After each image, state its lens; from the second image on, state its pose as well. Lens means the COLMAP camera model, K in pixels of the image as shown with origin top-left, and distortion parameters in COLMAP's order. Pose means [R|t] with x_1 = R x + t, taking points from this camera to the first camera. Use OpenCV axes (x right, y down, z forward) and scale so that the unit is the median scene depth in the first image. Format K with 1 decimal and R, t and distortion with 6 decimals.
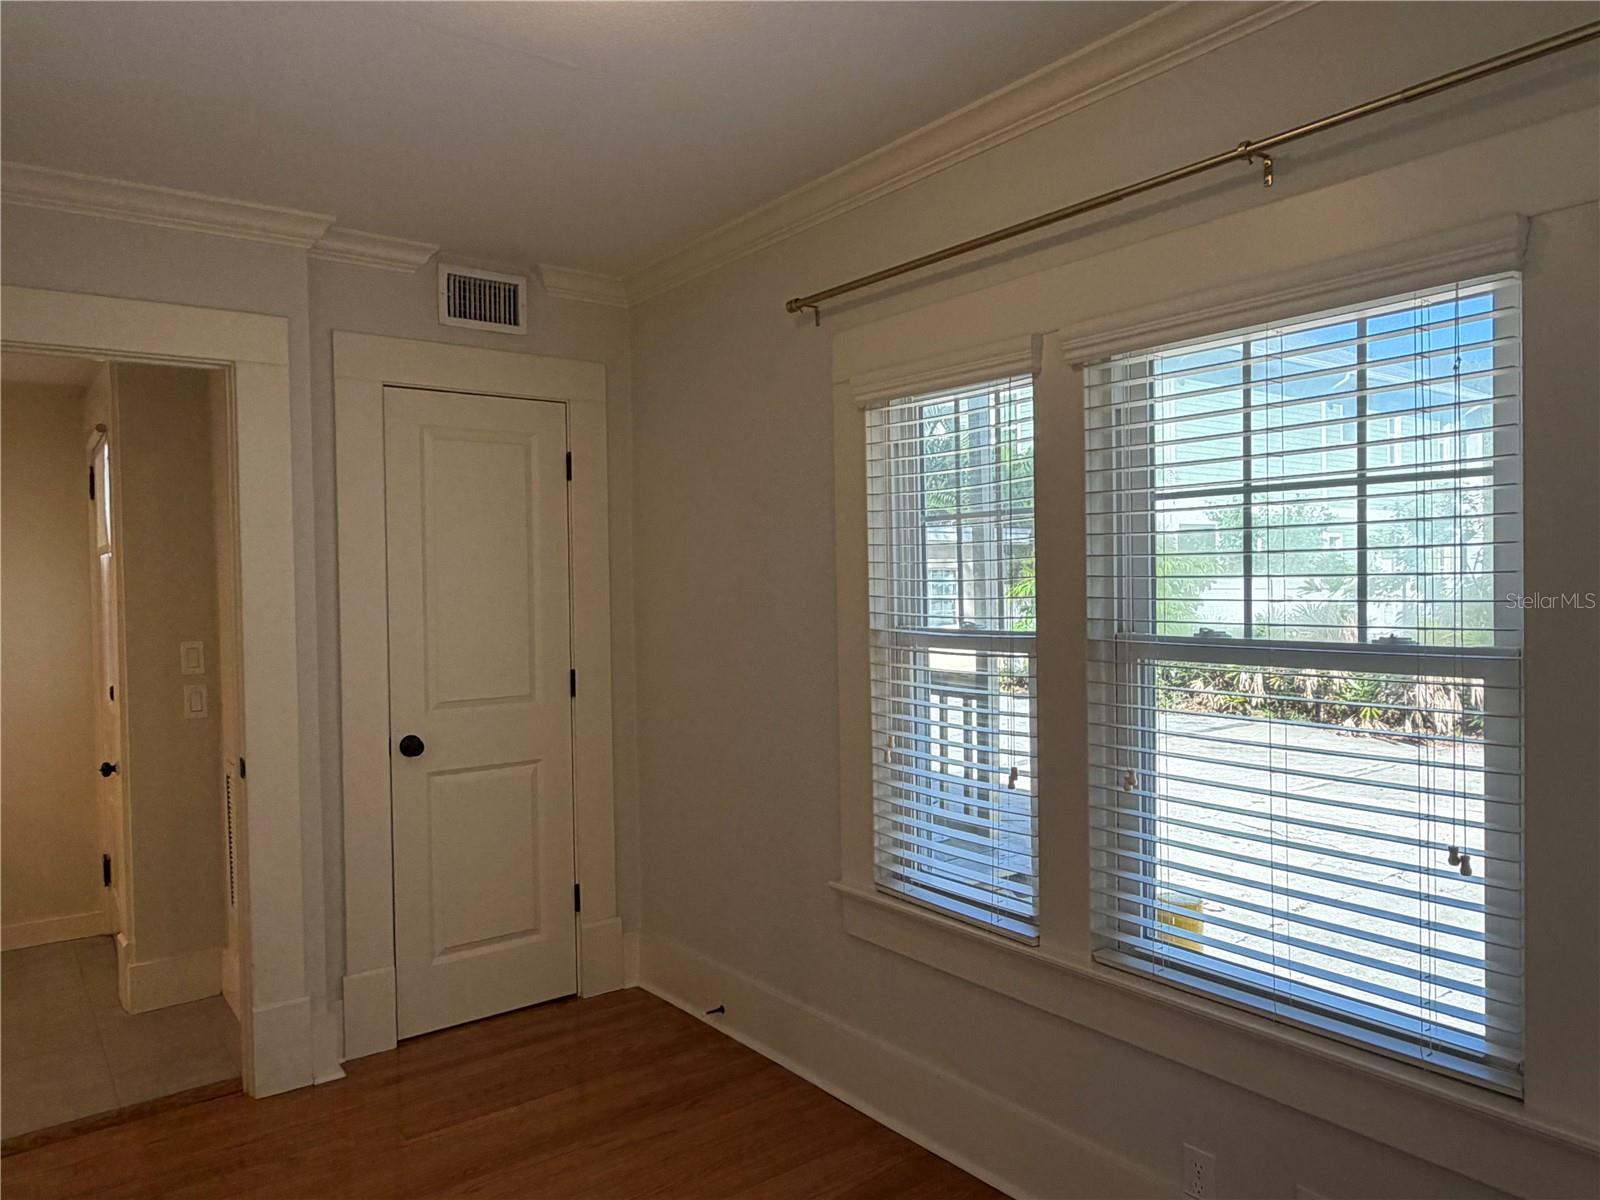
lens RADIAL K [[1091.2, 0, 798.6], [0, 1091.2, 596.3], [0, 0, 1]] dist [0.001469, -0.000816]
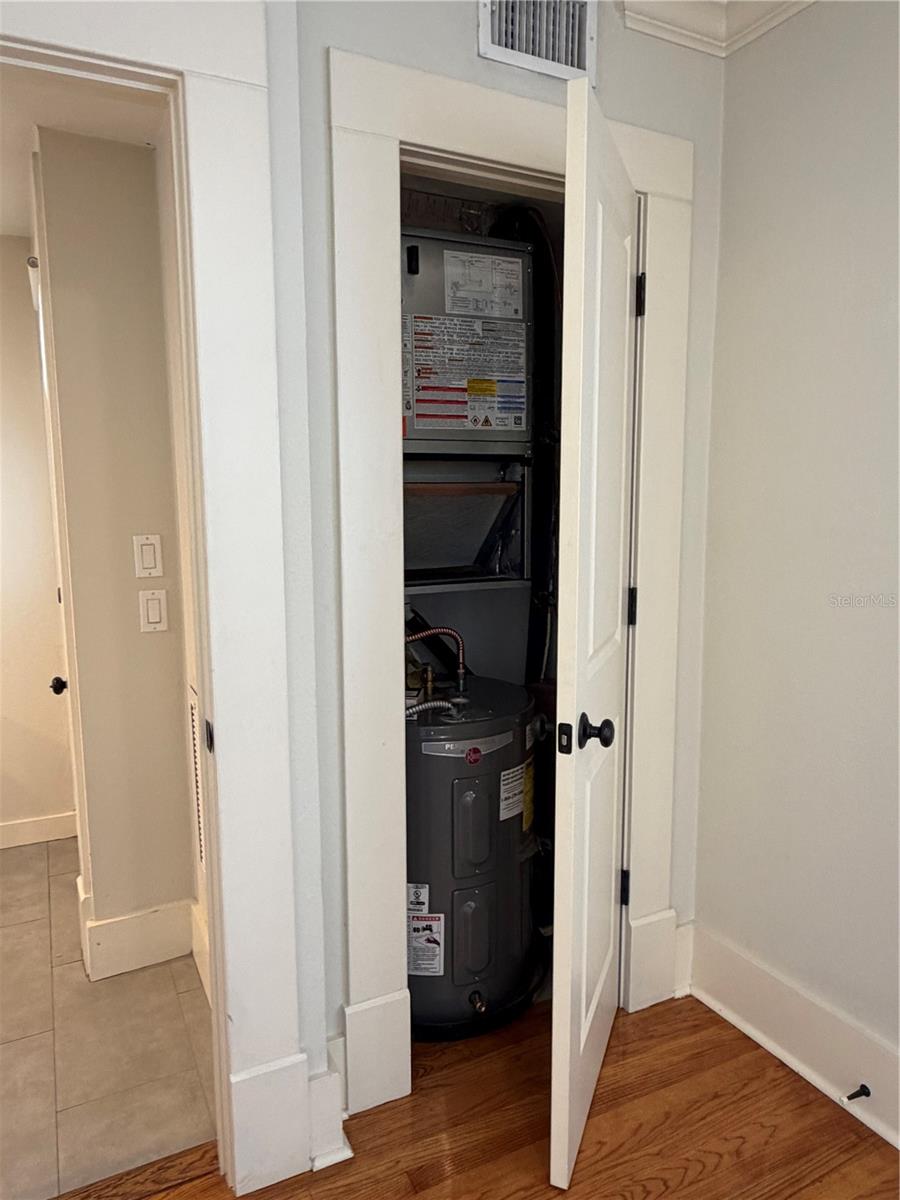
lens RADIAL K [[818.4, 0, 454.0], [0, 818.4, 598.7], [0, 0, 1]] dist [0.001469, -0.000816]
pose [[0.984243, 0.036523, -0.173011, -0.237631], [-0.016162, 0.992922, 0.117661, 0.013849], [0.176084, -0.113011, 0.977867, 0.465412]]
